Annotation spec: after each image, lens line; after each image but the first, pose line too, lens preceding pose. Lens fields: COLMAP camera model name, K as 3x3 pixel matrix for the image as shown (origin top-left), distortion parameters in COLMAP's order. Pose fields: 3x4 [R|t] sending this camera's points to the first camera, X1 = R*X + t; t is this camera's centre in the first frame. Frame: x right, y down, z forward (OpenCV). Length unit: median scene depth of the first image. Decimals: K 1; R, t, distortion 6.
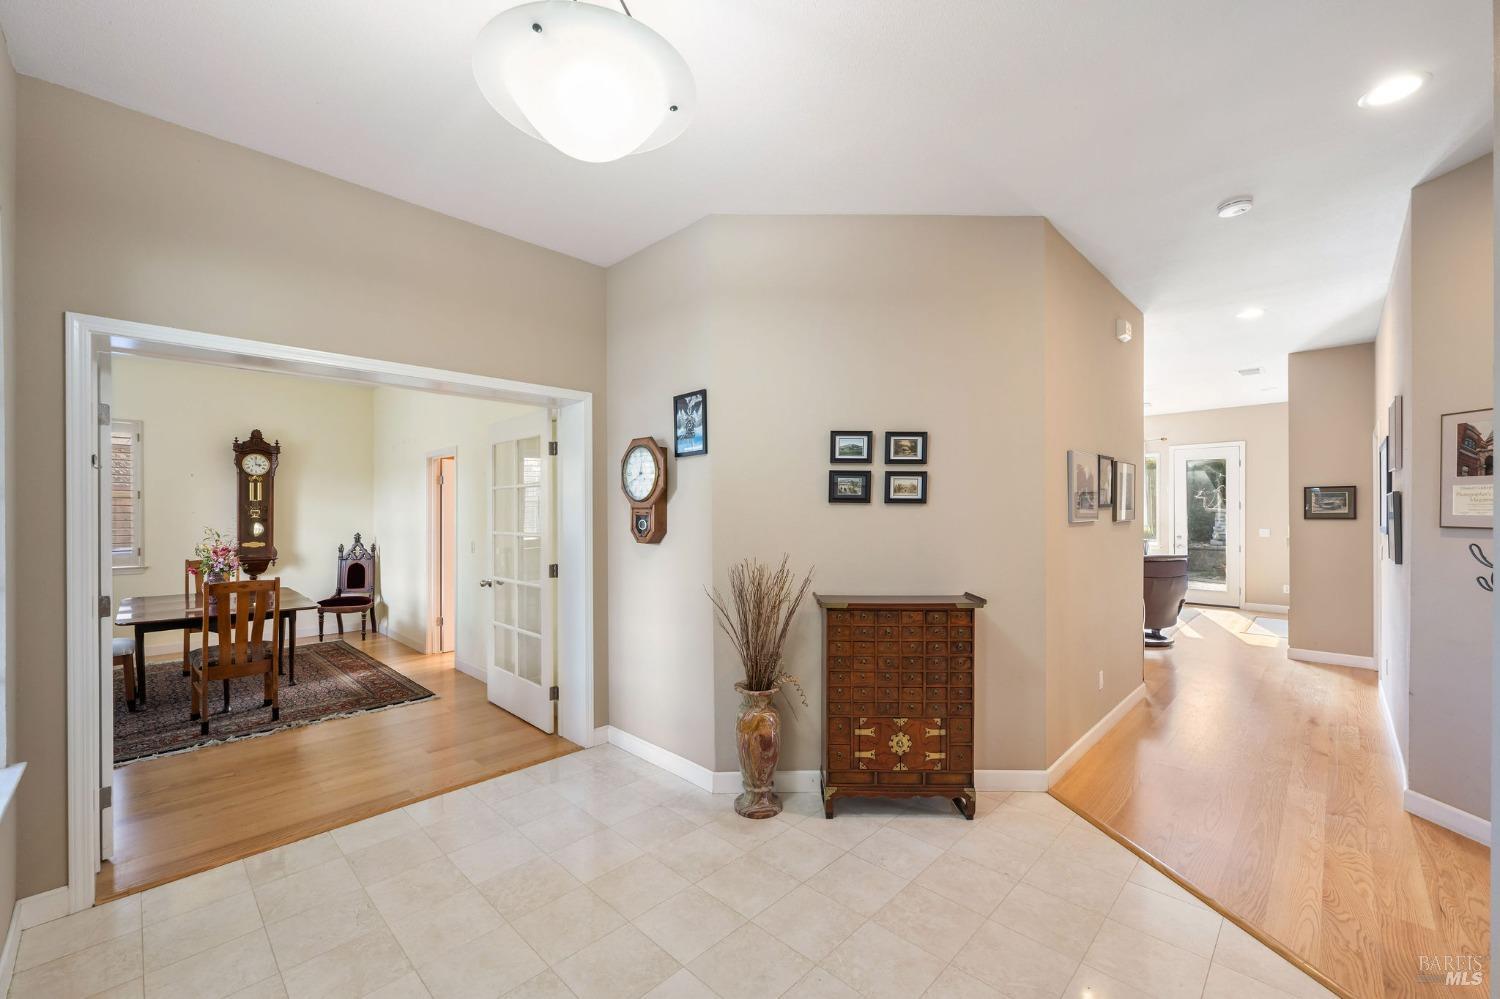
lens RADIAL K [[600.9, 0, 755.1], [0, 600.9, 508.9], [0, 0, 1]] dist [-0.002721, 0.001226]
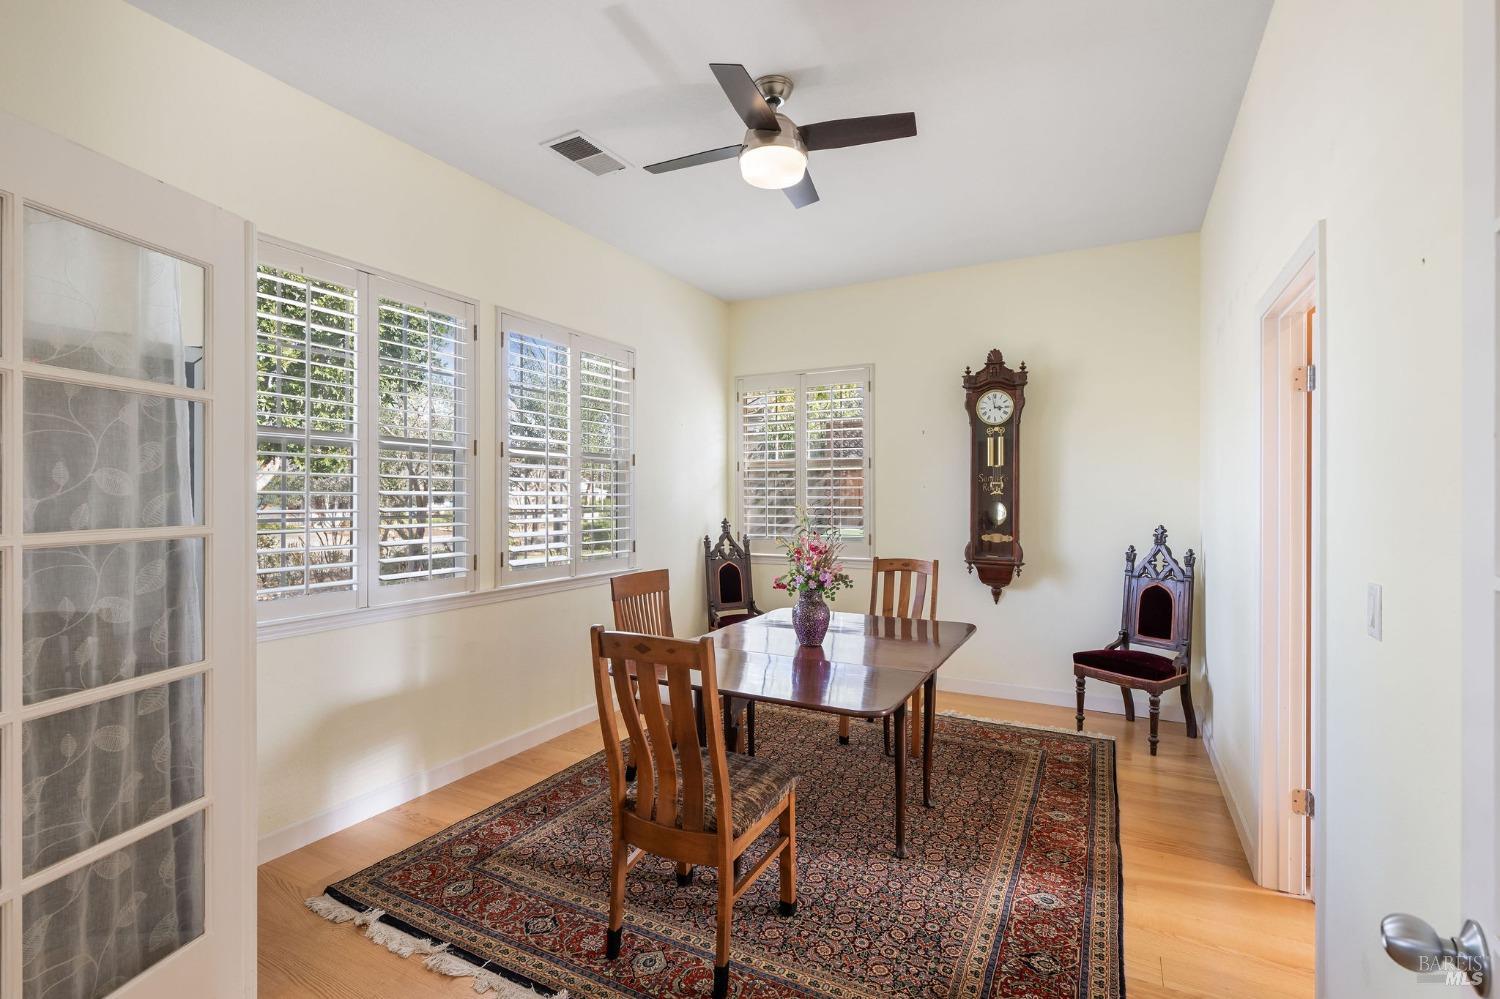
lens RADIAL K [[666.4, 0, 761.6], [0, 666.4, 498.4], [0, 0, 1]] dist [-0.001491, 0.000063]
pose [[0.266265, 0.000262, -0.963900, -0.238934], [0.003447, 0.999993, 0.001225, 0.017058], [0.963894, -0.003649, 0.266263, 0.584174]]
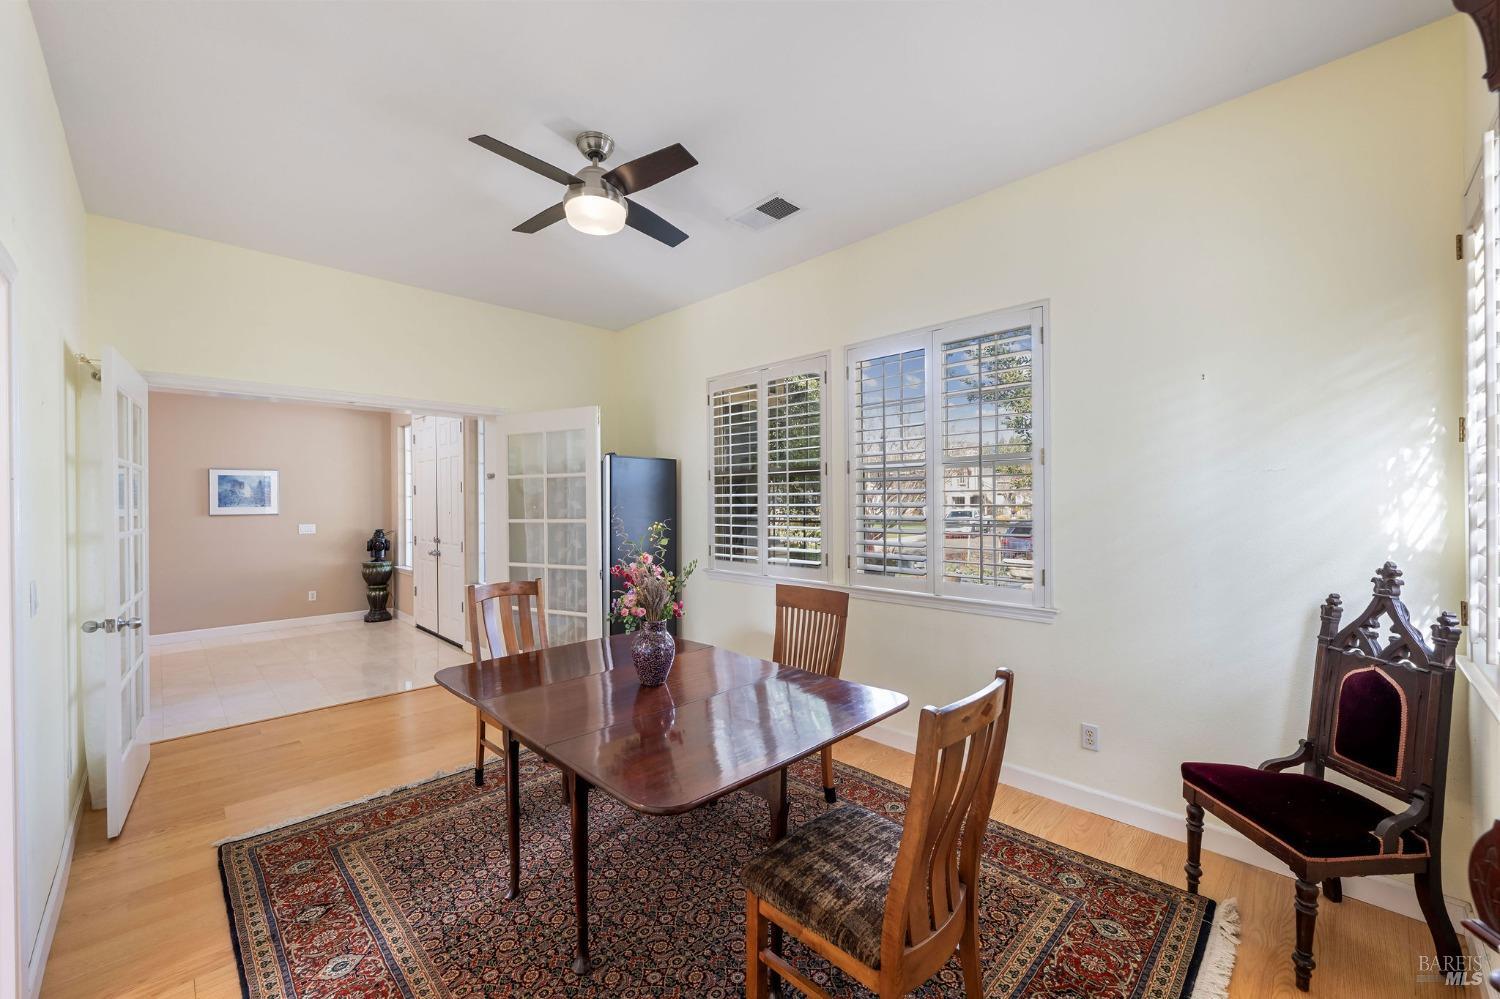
lens RADIAL K [[600.9, 0, 751.4], [0, 600.9, 500.7], [0, 0, 1]] dist [-0.002721, 0.001226]
pose [[-0.999285, 0.006909, 0.037164, -0.740711], [0.006992, 0.999973, 0.002093, 0.006954], [-0.037149, 0.002352, -0.999307, 1.095936]]
